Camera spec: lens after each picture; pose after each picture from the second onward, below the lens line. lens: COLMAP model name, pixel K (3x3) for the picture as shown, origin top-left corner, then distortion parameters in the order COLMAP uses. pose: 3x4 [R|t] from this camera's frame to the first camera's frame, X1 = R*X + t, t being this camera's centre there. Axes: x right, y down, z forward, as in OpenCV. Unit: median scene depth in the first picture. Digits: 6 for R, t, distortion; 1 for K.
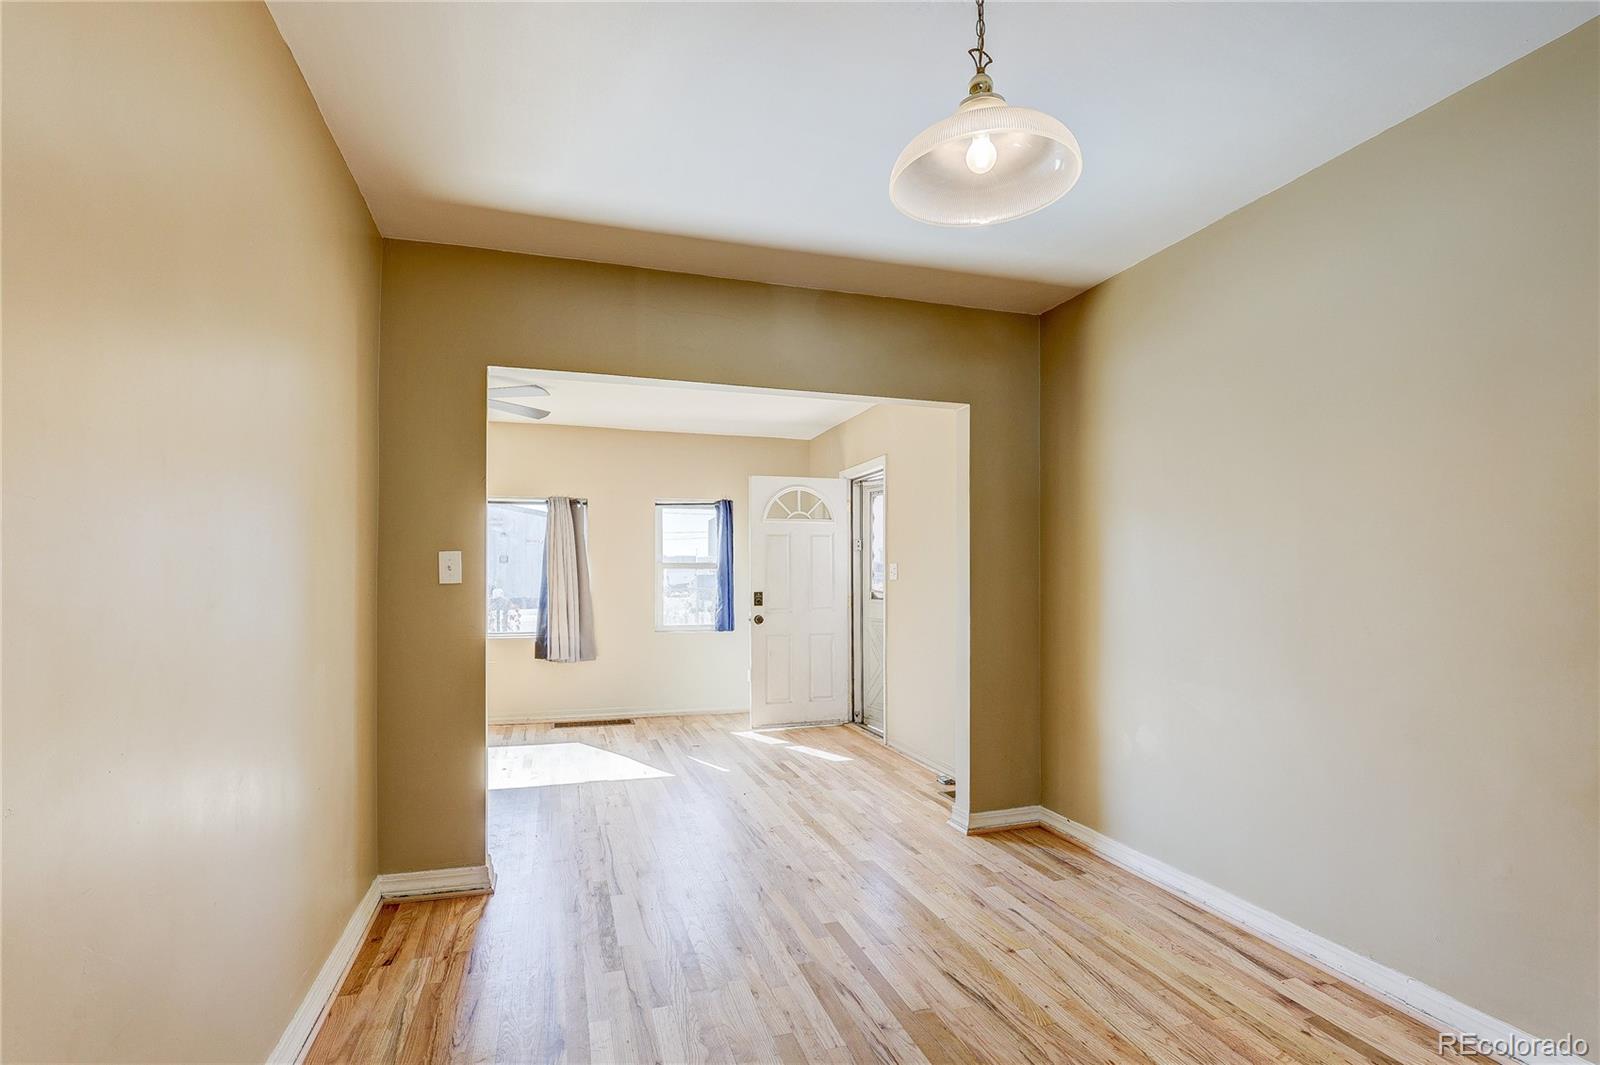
lens RADIAL K [[766.5, 0, 797.7], [0, 766.5, 562.8], [0, 0, 1]] dist [-0.004481, 0.001160]
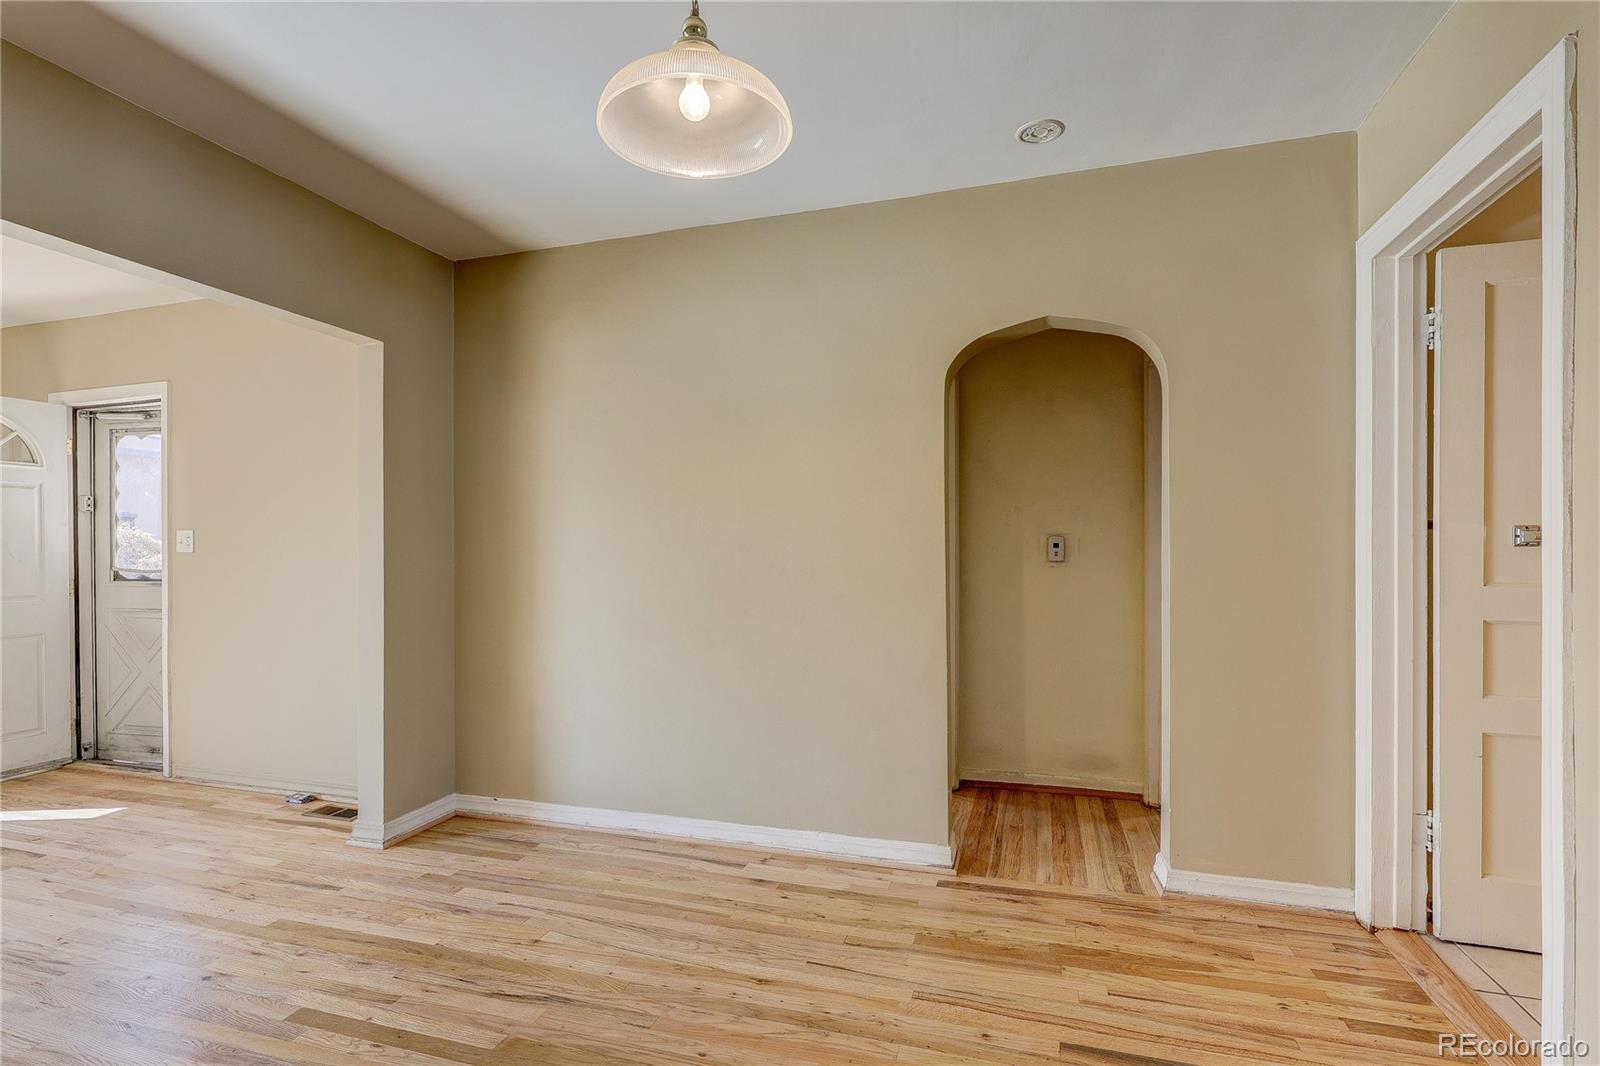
lens RADIAL K [[766.5, 0, 790.3], [0, 766.5, 544.2], [0, 0, 1]] dist [-0.004481, 0.001160]
pose [[0.574705, 0.001416, 0.818360, -0.212127], [-0.008935, 0.999950, 0.004545, 0.009094], [-0.818312, -0.009924, 0.574688, 0.144148]]
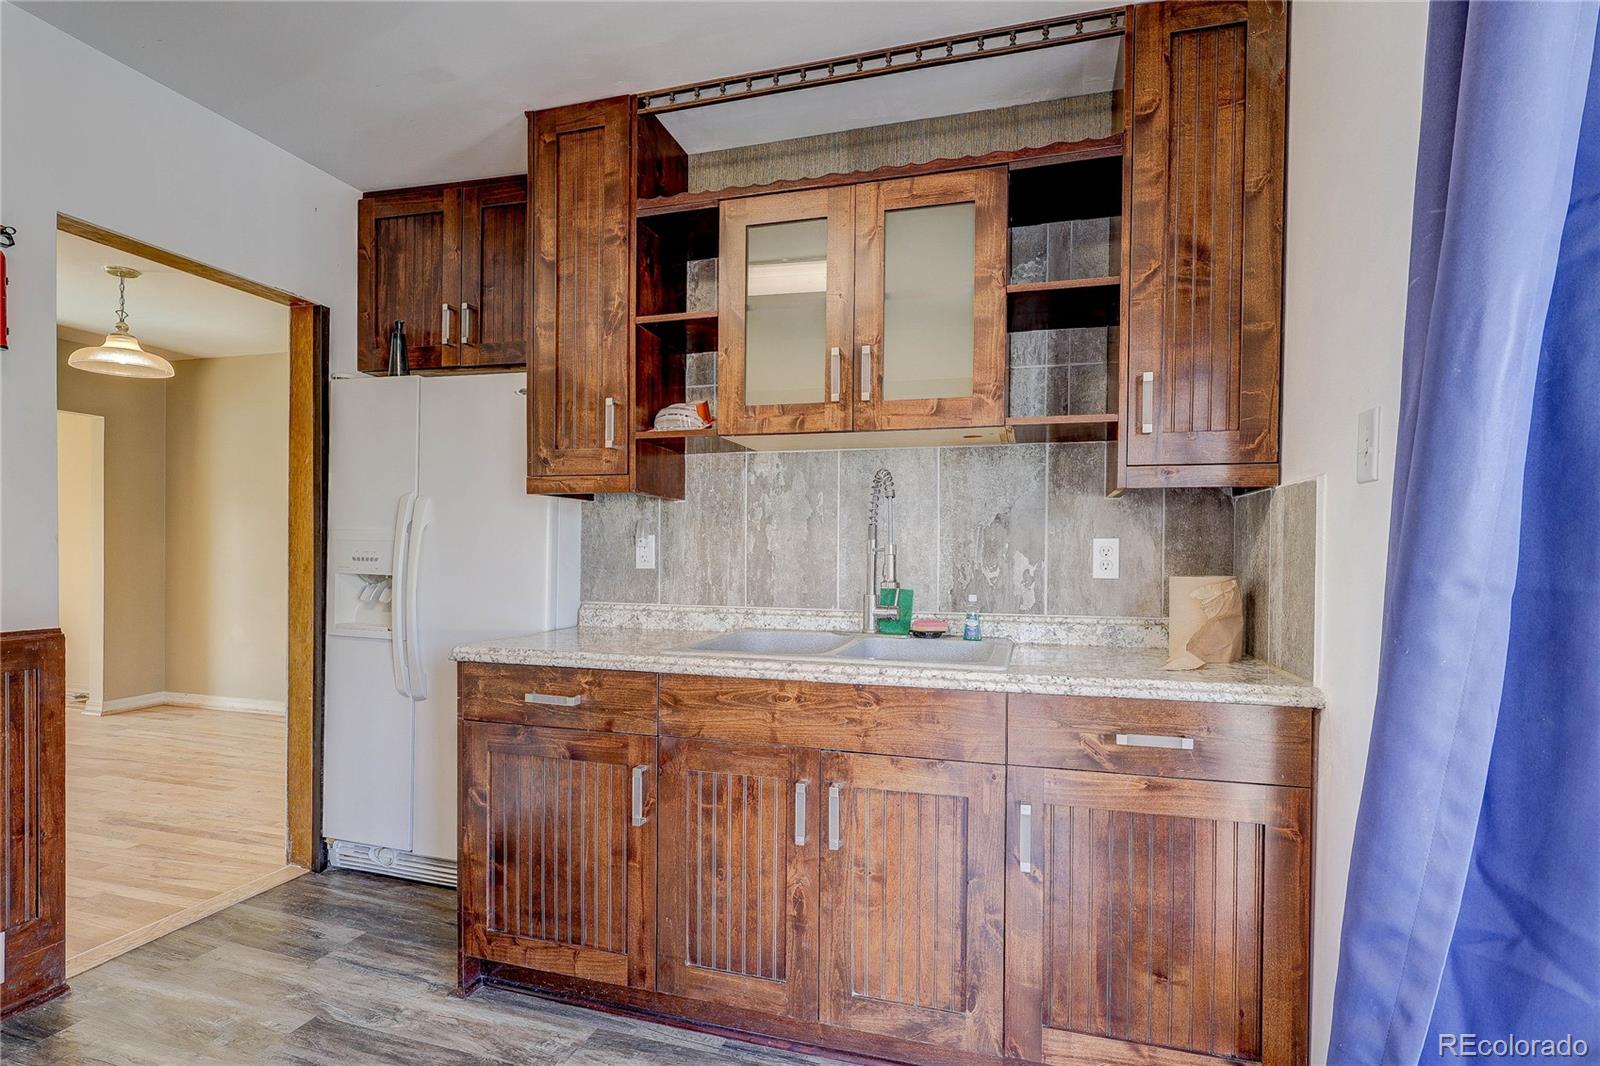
lens RADIAL K [[766.5, 0, 809.3], [0, 766.5, 543.5], [0, 0, 1]] dist [-0.004481, 0.001160]
pose [[0.559803, 0.006015, 0.828604, -0.228868], [-0.024200, 0.999666, 0.009093, -0.012850], [-0.828273, -0.025142, 0.559761, -0.915580]]
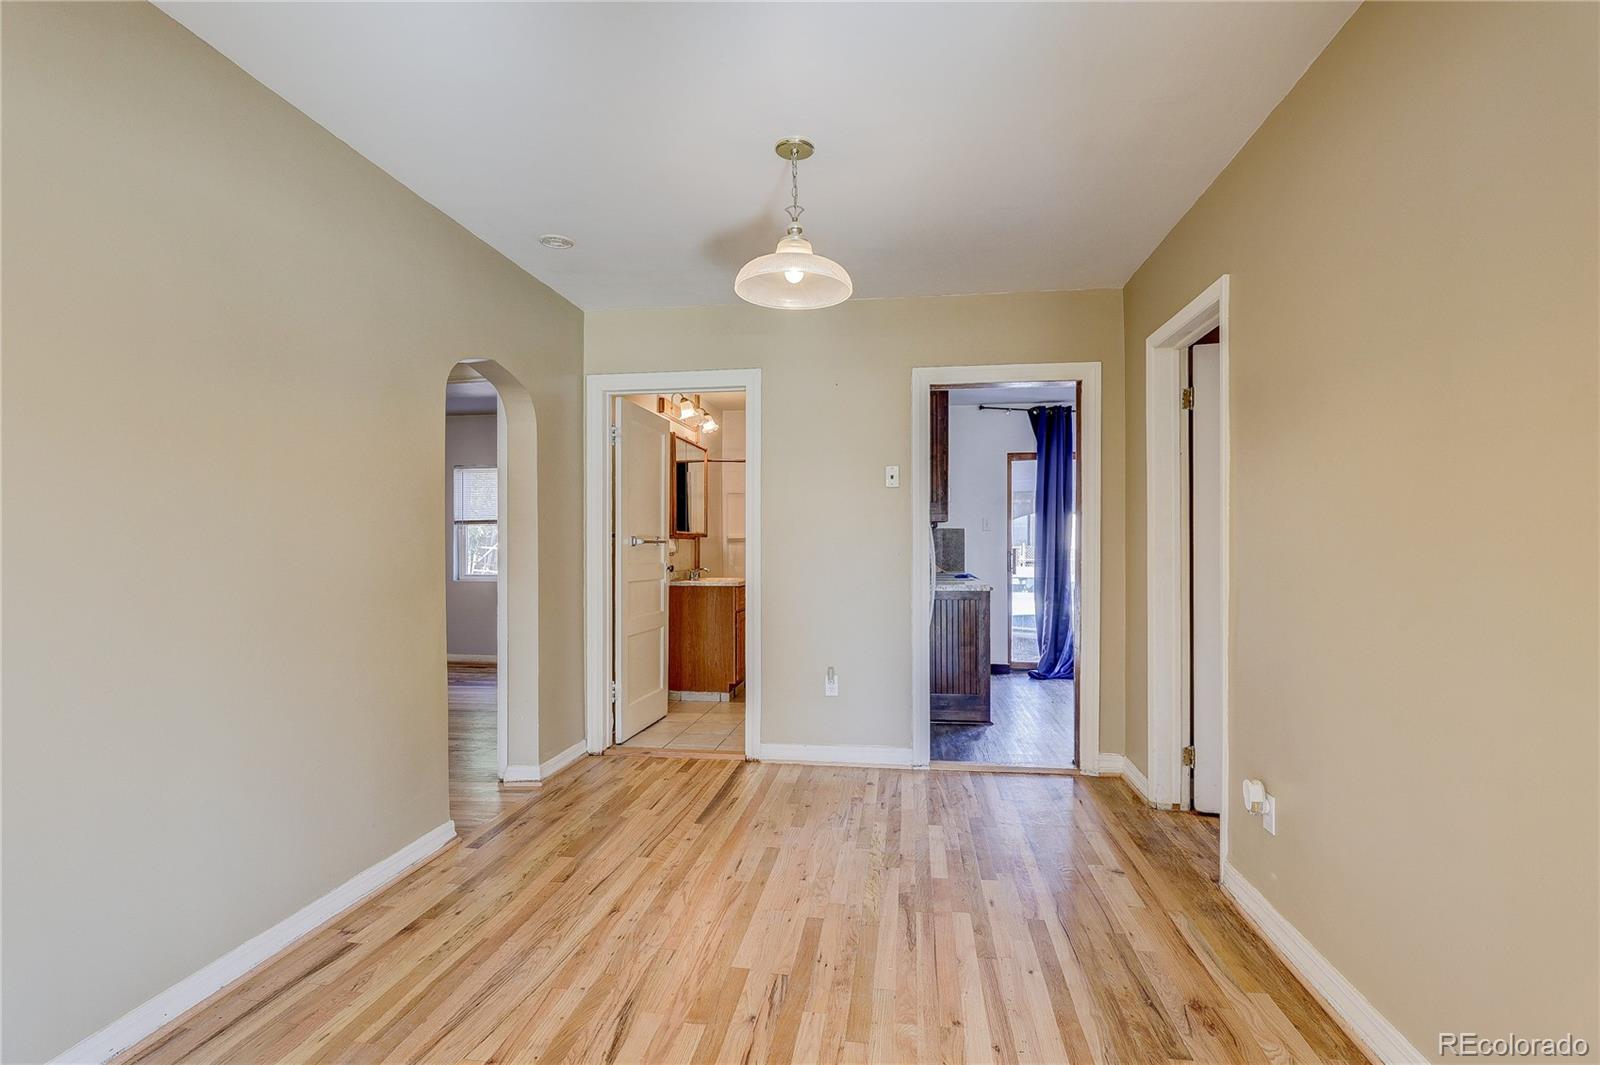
lens RADIAL K [[766.5, 0, 796.9], [0, 766.5, 545.8], [0, 0, 1]] dist [-0.004481, 0.001160]
pose [[-0.902866, 0.001795, 0.429919, -0.194183], [-0.006005, 0.999841, -0.016785, 0.025763], [-0.429881, -0.017736, -0.902711, 1.044410]]
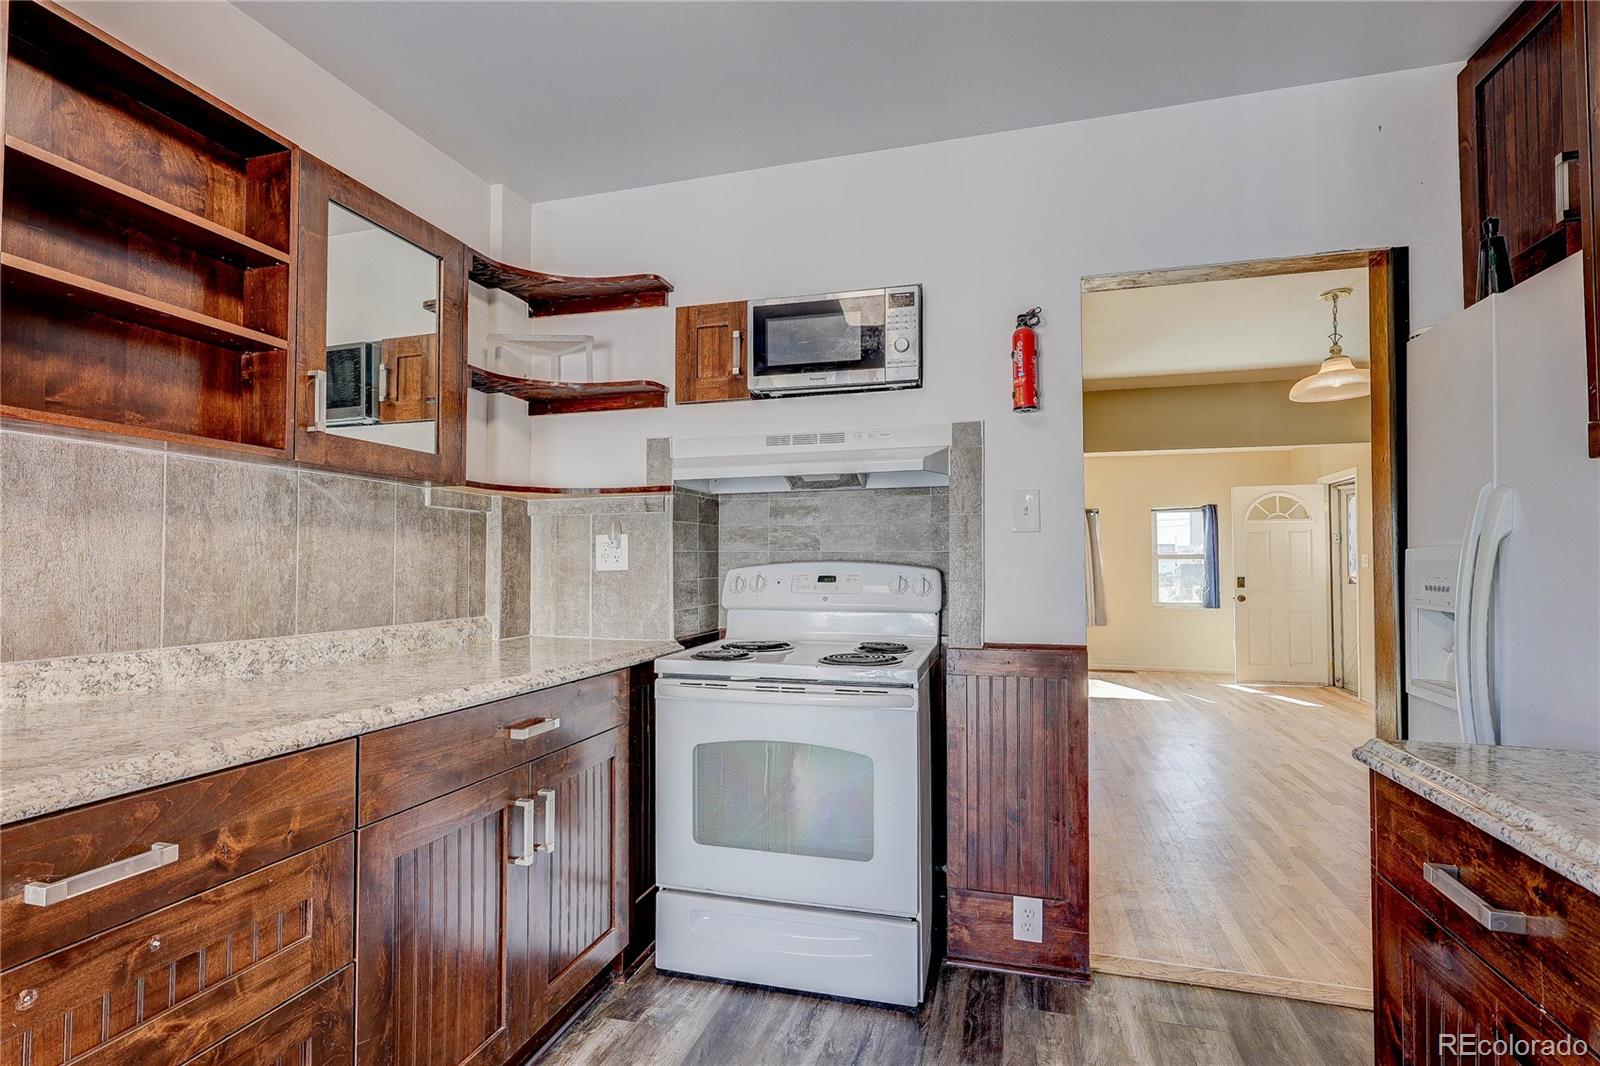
lens RADIAL K [[766.5, 0, 800.0], [0, 766.5, 549.9], [0, 0, 1]] dist [-0.004481, 0.001160]
pose [[0.833046, -0.011101, -0.553093, 0.071279], [0.008701, 0.999938, -0.006964, -0.007253], [0.553136, 0.000989, 0.833090, -0.796476]]
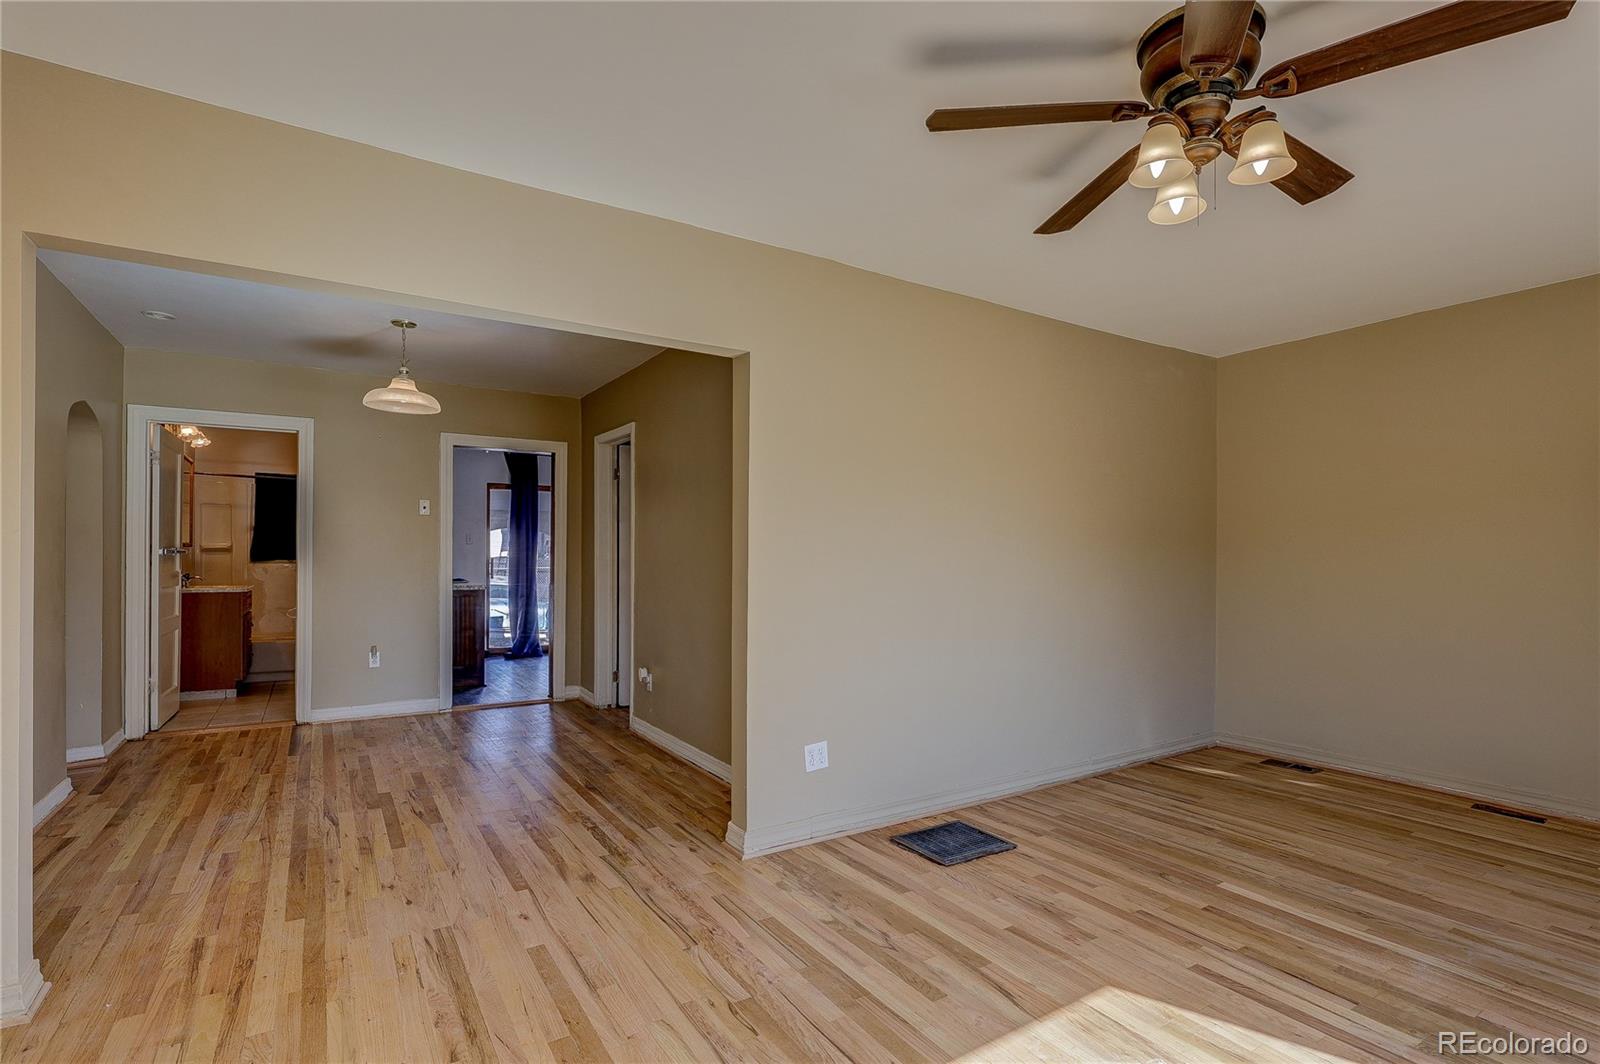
lens RADIAL K [[766.5, 0, 804.3], [0, 766.5, 558.3], [0, 0, 1]] dist [-0.004481, 0.001160]
pose [[-0.965707, -0.002399, -0.259622, -0.185874], [0.001592, 0.999884, -0.015164, 0.034579], [0.259629, -0.015058, -0.965591, 1.705895]]
